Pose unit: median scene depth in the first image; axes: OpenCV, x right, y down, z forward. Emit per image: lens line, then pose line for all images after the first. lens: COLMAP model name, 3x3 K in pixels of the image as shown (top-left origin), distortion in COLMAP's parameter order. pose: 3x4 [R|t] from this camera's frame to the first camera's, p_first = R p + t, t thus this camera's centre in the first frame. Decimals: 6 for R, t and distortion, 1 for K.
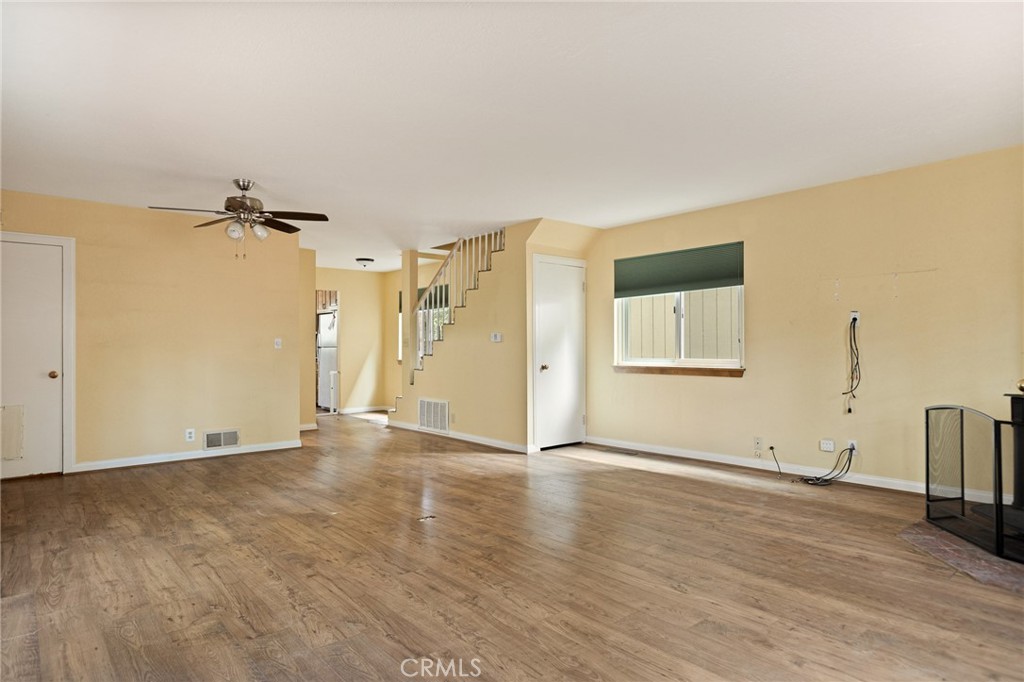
lens RADIAL K [[593.0, 0, 515.8], [0, 593.0, 347.1], [0, 0, 1]] dist [-0.004666, 0.003243]
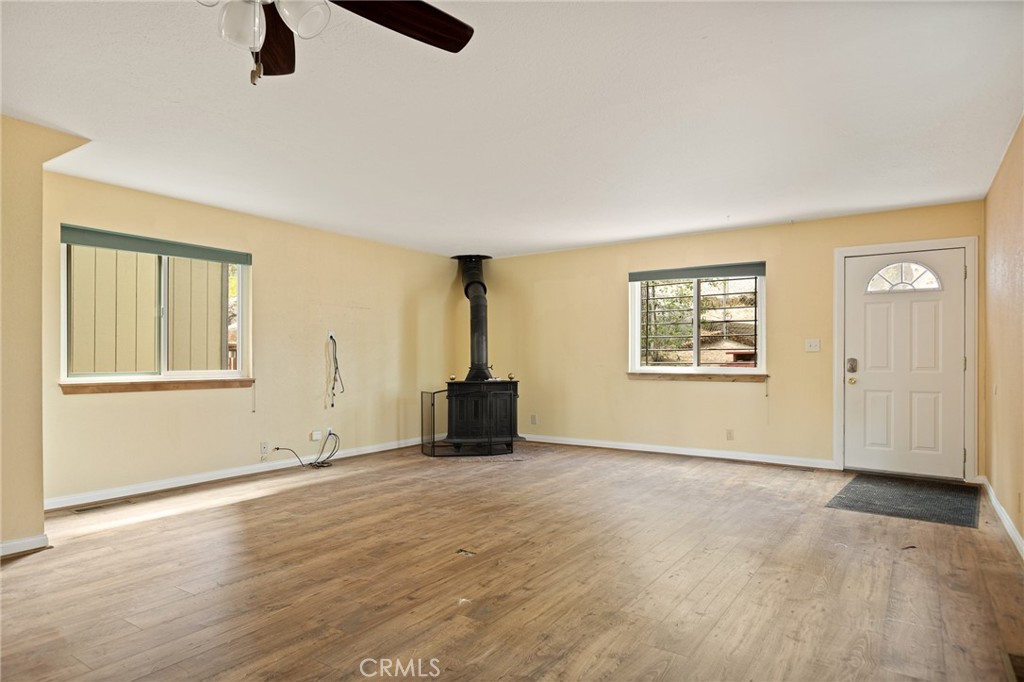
lens RADIAL K [[593.0, 0, 514.0], [0, 593.0, 342.3], [0, 0, 1]] dist [-0.004666, 0.003243]
pose [[-0.259965, 0.032502, 0.965071, -1.109007], [0.000212, 0.999435, -0.033602, 0.013852], [-0.965618, -0.008530, -0.259825, 1.273286]]
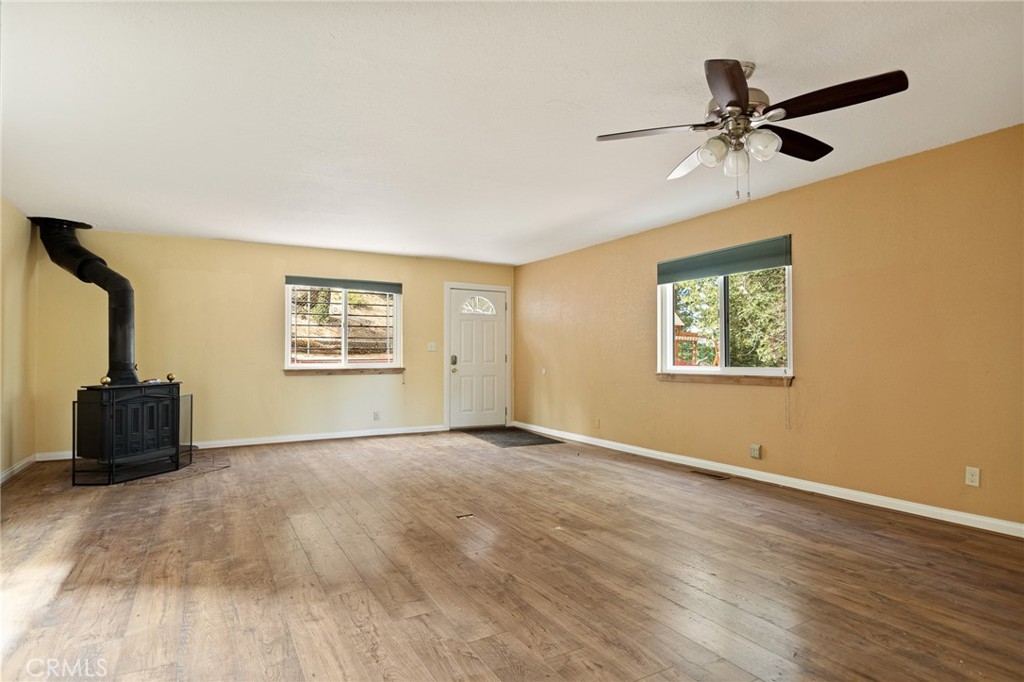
lens RADIAL K [[539.8, 0, 510.4], [0, 539.8, 347.2], [0, 0, 1]] dist [0.006558, -0.001091]
pose [[-0.980287, 0.010814, 0.197283, -0.458460], [0.007461, 0.999815, -0.017732, 0.009606], [-0.197439, -0.015911, -0.980186, 2.112594]]
